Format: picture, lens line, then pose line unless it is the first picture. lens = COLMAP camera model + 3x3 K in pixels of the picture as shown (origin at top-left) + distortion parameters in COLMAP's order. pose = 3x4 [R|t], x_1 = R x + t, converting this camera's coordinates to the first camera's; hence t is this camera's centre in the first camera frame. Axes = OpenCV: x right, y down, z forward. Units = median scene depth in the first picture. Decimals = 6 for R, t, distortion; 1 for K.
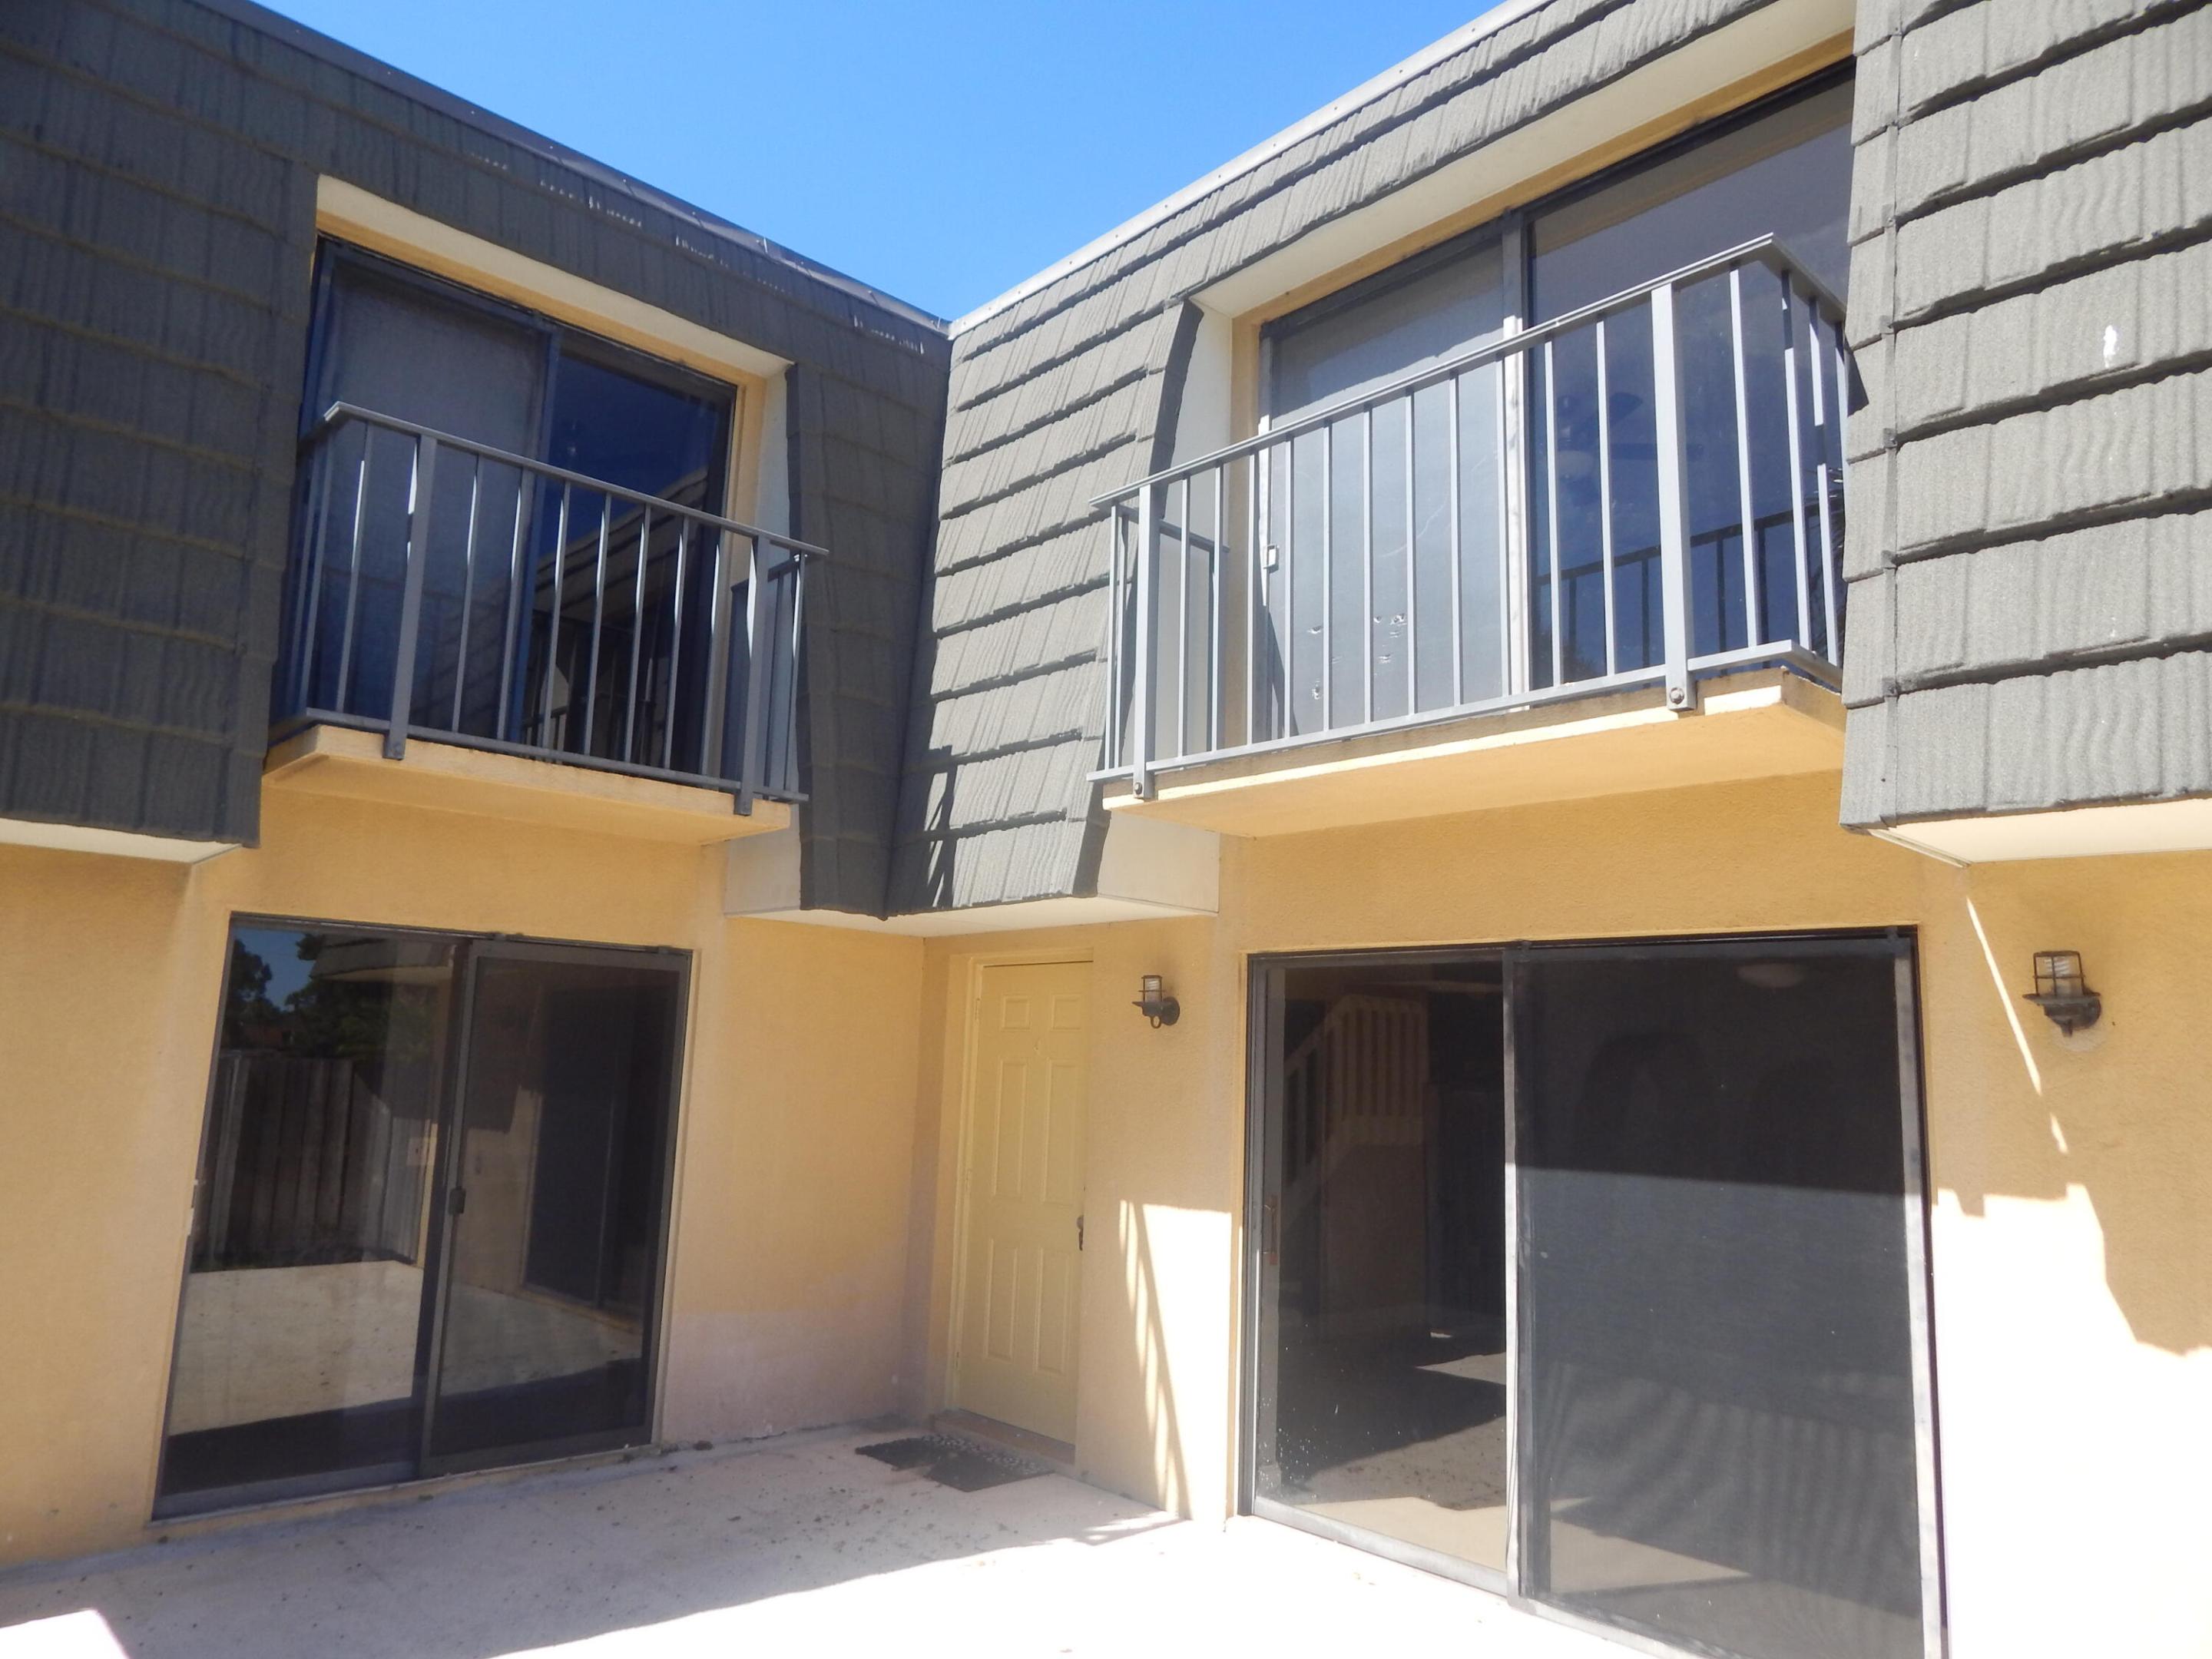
lens RADIAL K [[1442.7, 0, 1148.1], [0, 1442.7, 825.0], [0, 0, 1]] dist [0.061075, -0.001231]
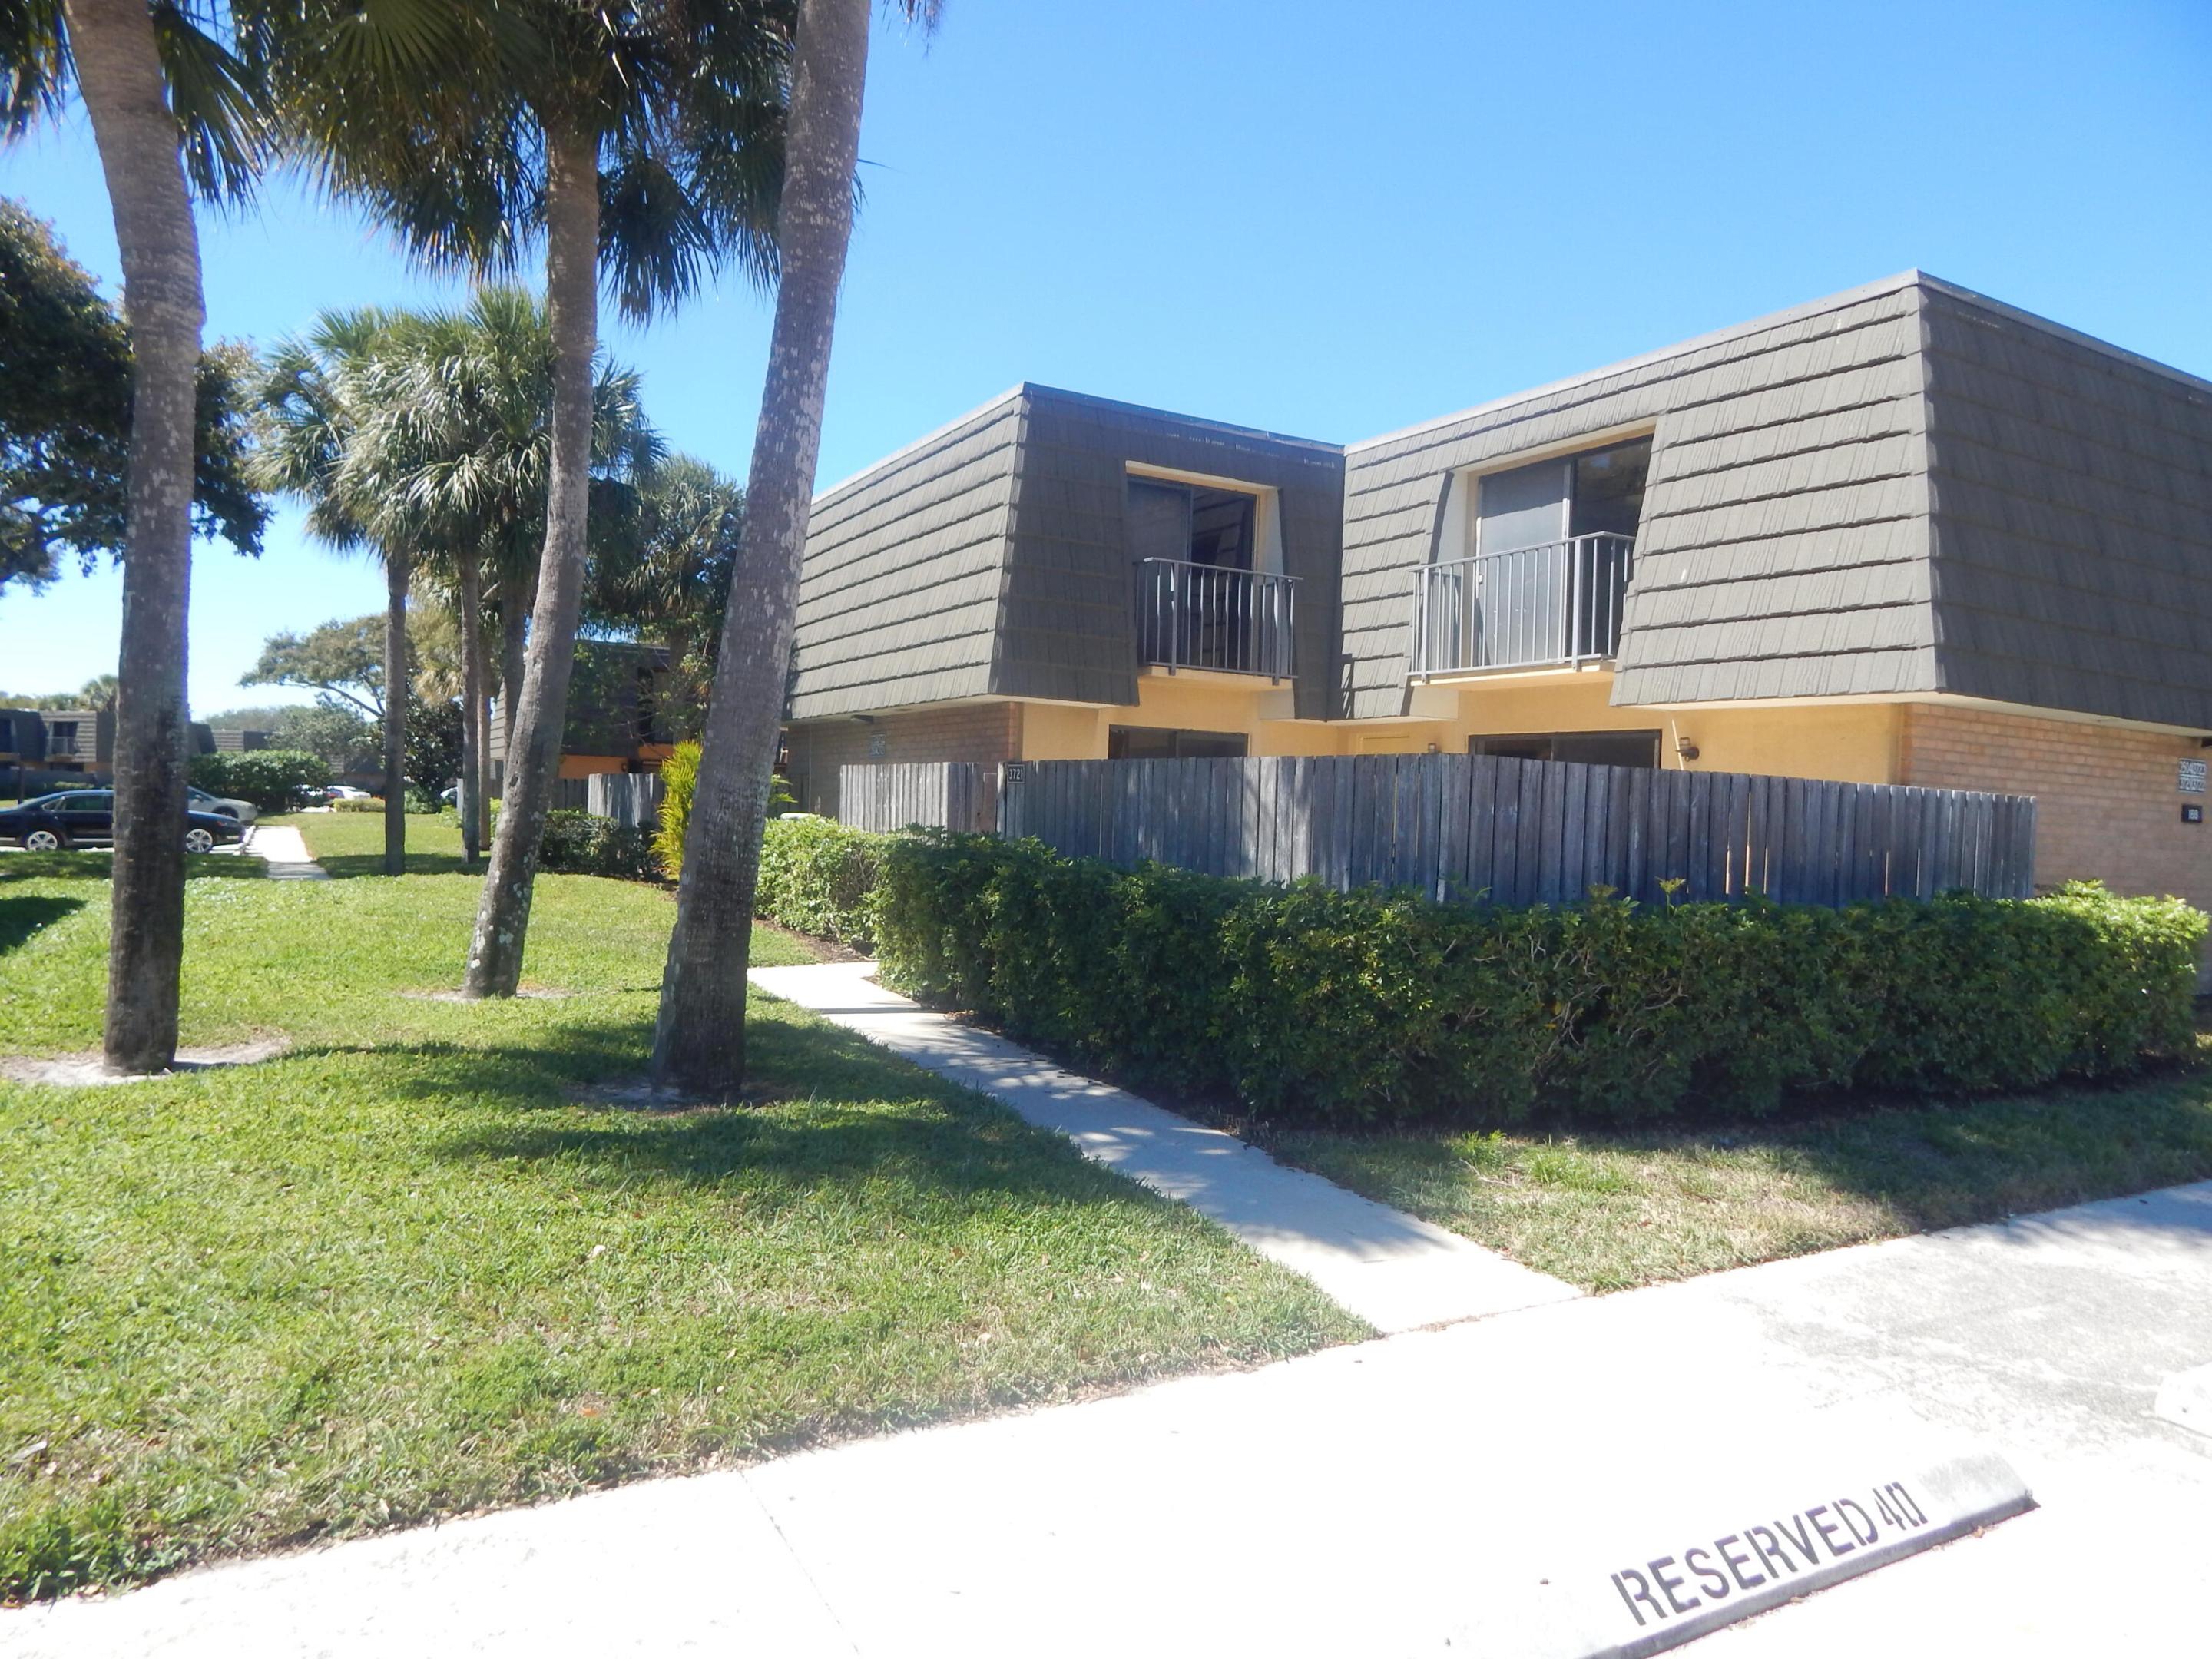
lens RADIAL K [[1453.4, 0, 1116.3], [0, 1453.4, 823.4], [0, 0, 1]] dist [-0.001802, -0.006252]
pose [[0.967908, 0.006471, -0.251222, 0.109982], [0.036058, 0.985749, 0.164316, -0.203741], [0.248705, -0.168101, 0.953881, -1.644202]]
